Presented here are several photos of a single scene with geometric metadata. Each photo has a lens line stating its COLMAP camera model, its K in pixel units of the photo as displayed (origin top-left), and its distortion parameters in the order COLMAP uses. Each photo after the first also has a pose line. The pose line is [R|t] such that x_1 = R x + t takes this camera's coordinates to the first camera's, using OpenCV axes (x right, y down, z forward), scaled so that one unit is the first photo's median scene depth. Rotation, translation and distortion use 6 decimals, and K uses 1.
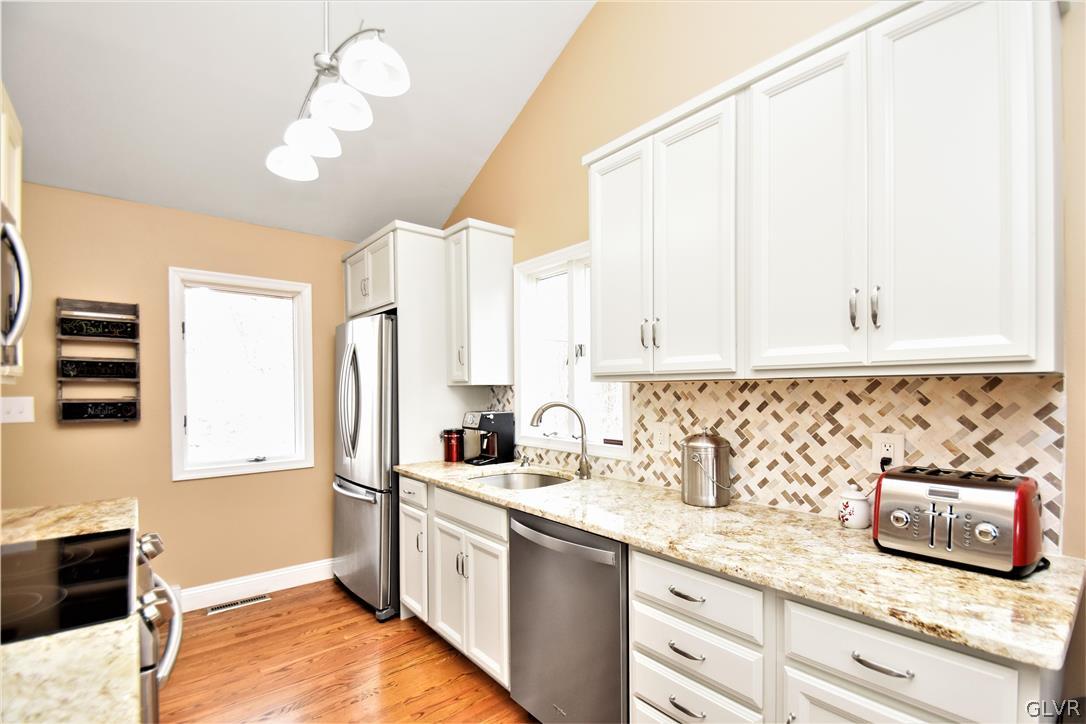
lens RADIAL K [[493.1, 0, 551.0], [0, 493.1, 393.5], [0, 0, 1]] dist [0.023896, -0.022583]
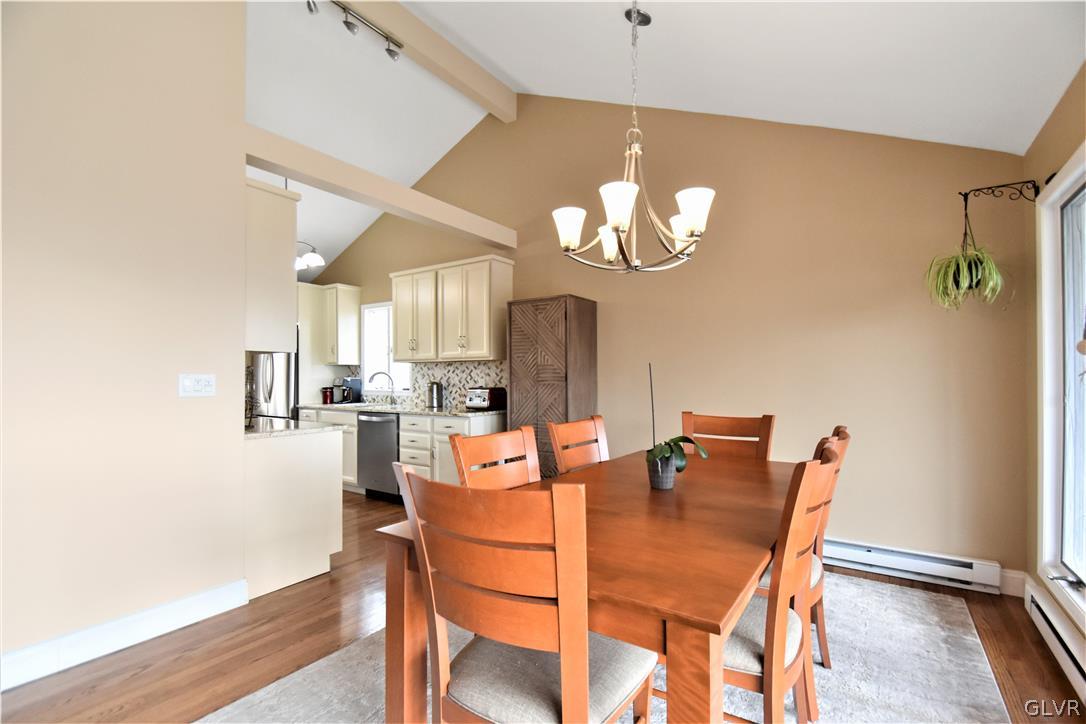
lens RADIAL K [[495.1, 0, 541.4], [0, 495.1, 379.1], [0, 0, 1]] dist [-0.010216, -0.000566]
pose [[0.963929, 0.005960, 0.266093, 0.136764], [-0.003524, 0.999947, -0.009631, 0.080842], [-0.266137, 0.008345, 0.963899, -1.576529]]
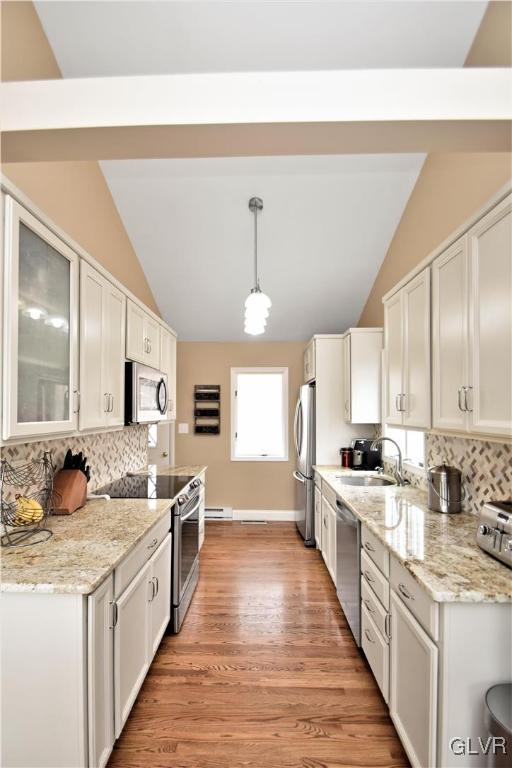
lens RADIAL K [[350.1, 0, 245.3], [0, 350.1, 406.2], [0, 0, 1]] dist [-0.010216, -0.000566]
pose [[0.740932, -0.001777, -0.671578, 0.515643], [-0.012367, 0.999791, -0.016290, -0.070665], [0.671466, 0.020375, 0.740755, -0.213401]]
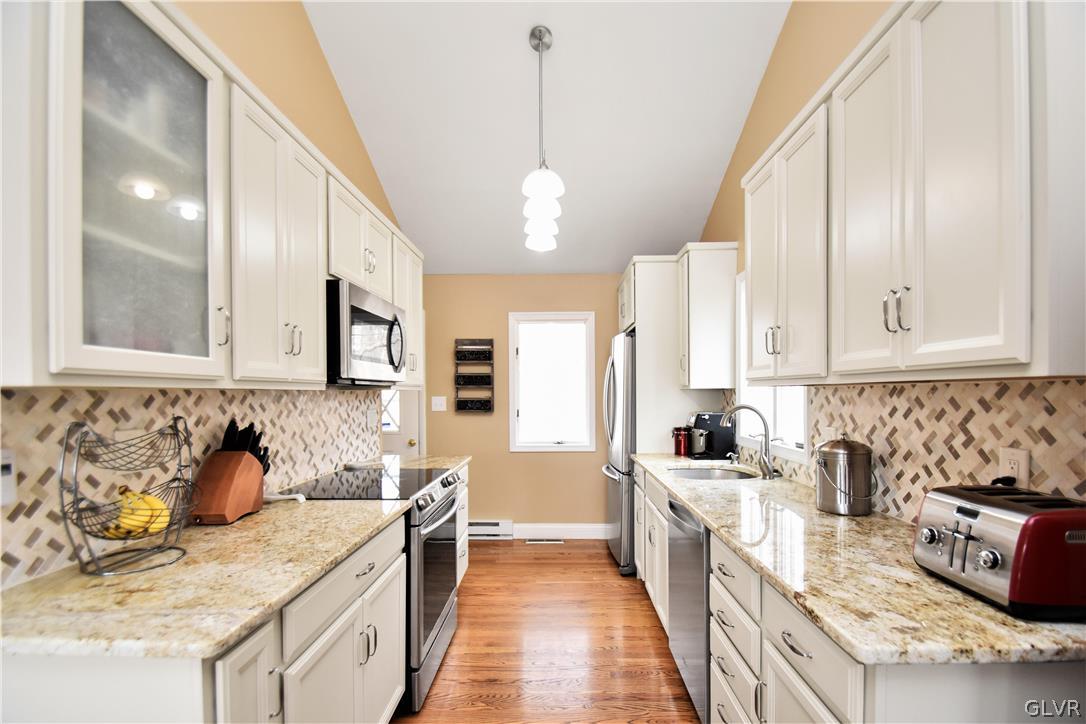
lens RADIAL K [[486.9, 0, 545.3], [0, 486.9, 398.6], [0, 0, 1]] dist [-0.001088, -0.013193]
pose [[0.751379, 0.010093, -0.659794, 0.439098], [-0.005254, 0.999943, 0.009313, -0.004304], [0.659850, -0.003531, 0.751389, -0.085865]]
